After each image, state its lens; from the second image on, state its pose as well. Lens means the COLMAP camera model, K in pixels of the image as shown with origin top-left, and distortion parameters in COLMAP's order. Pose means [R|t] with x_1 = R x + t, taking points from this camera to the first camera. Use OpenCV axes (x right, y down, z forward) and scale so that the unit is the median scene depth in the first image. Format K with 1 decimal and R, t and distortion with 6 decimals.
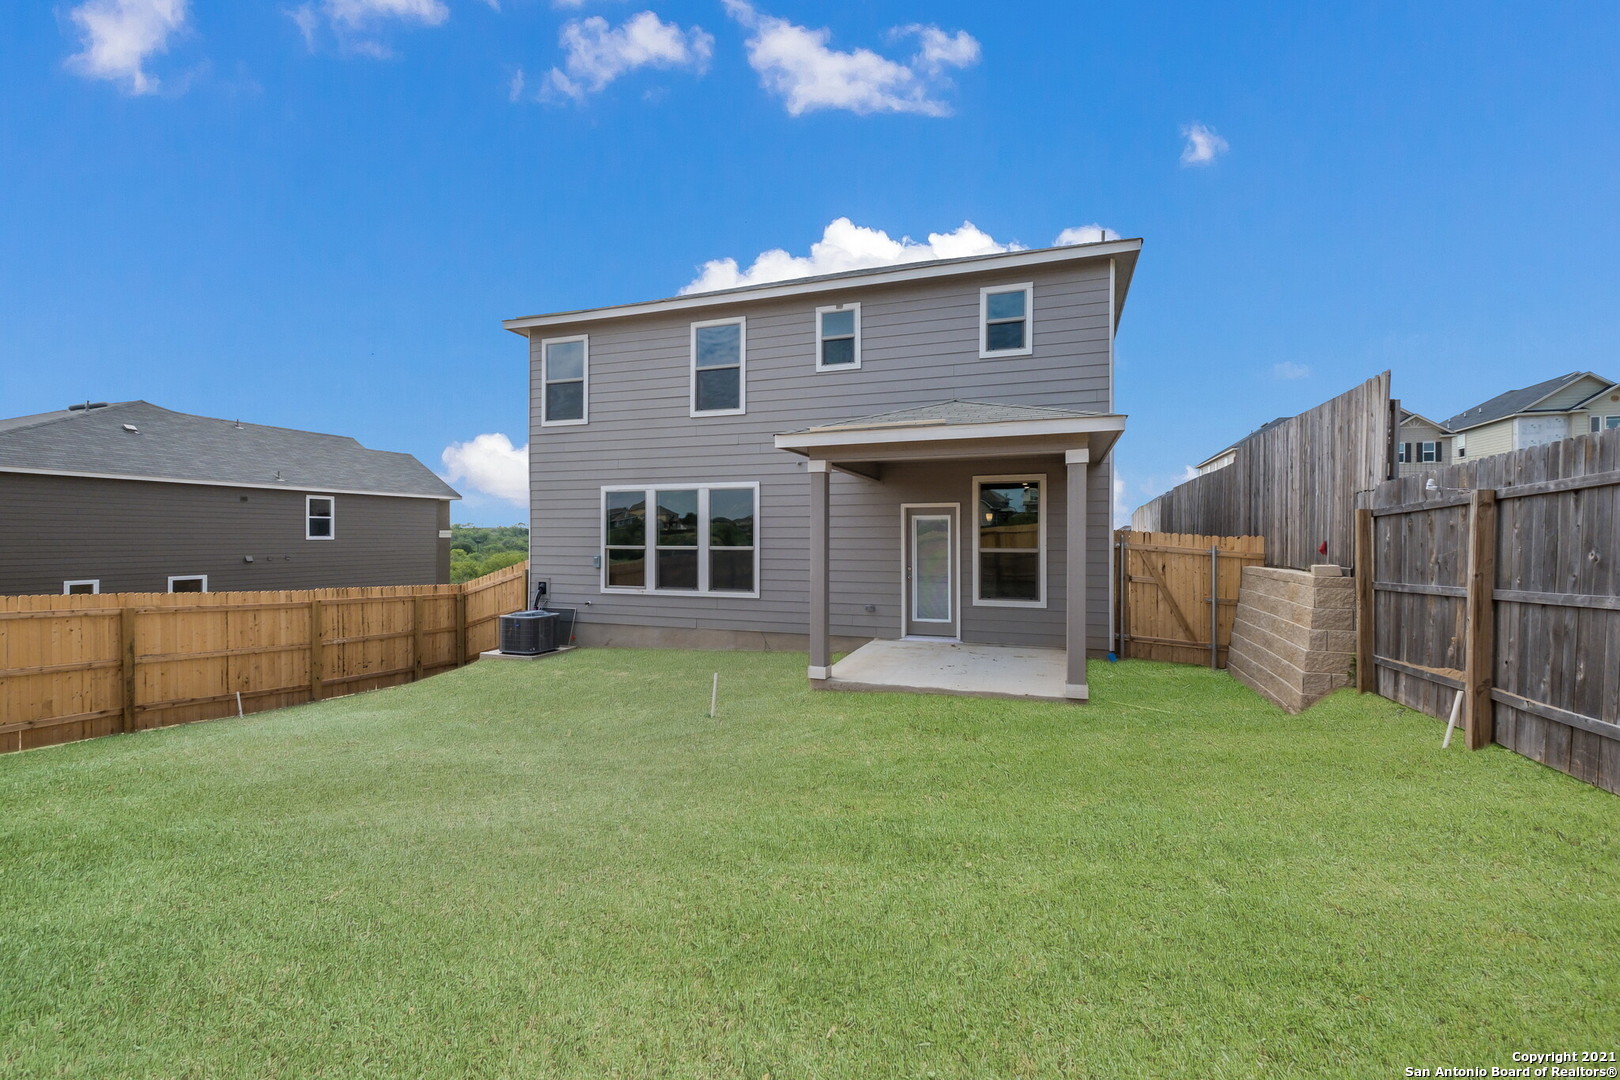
lens RADIAL K [[690.2, 0, 793.4], [0, 690.2, 509.2], [0, 0, 1]] dist [0.014194, -0.005547]
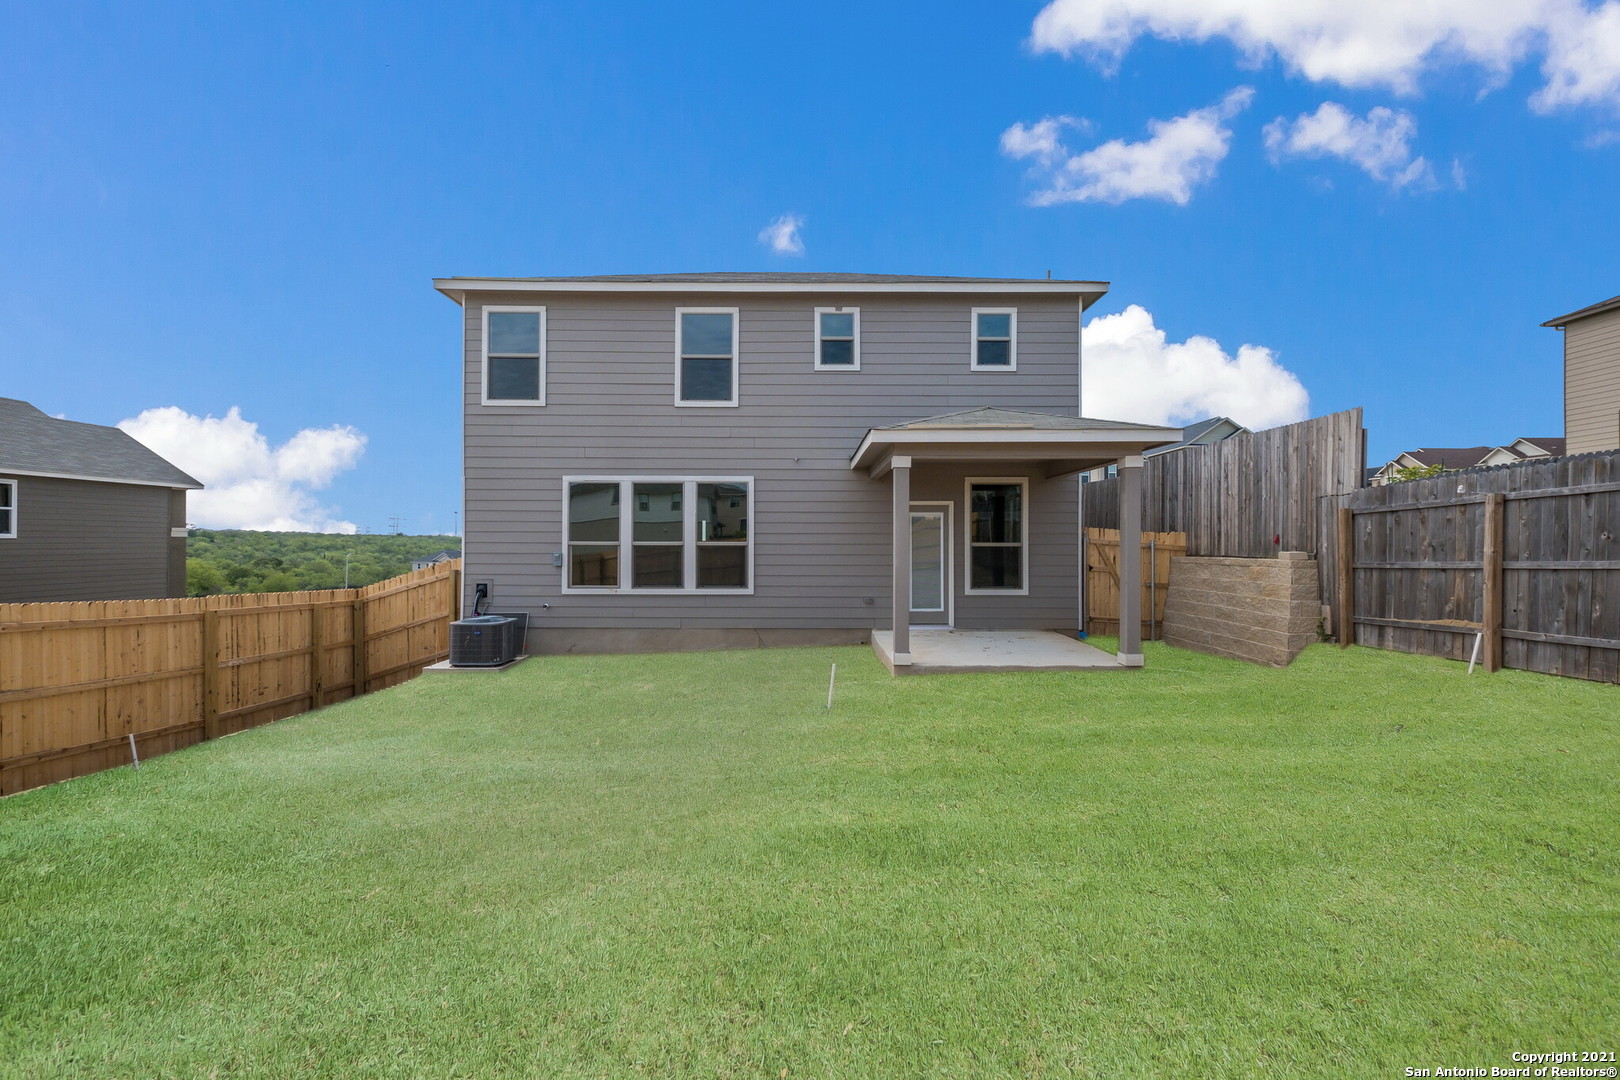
lens RADIAL K [[690.2, 0, 810.5], [0, 690.2, 513.4], [0, 0, 1]] dist [0.014194, -0.005547]
pose [[0.940215, 0.014801, 0.340261, -0.338903], [-0.015113, 0.999884, -0.001735, 0.014977], [-0.340247, -0.003511, 0.940330, 0.047518]]
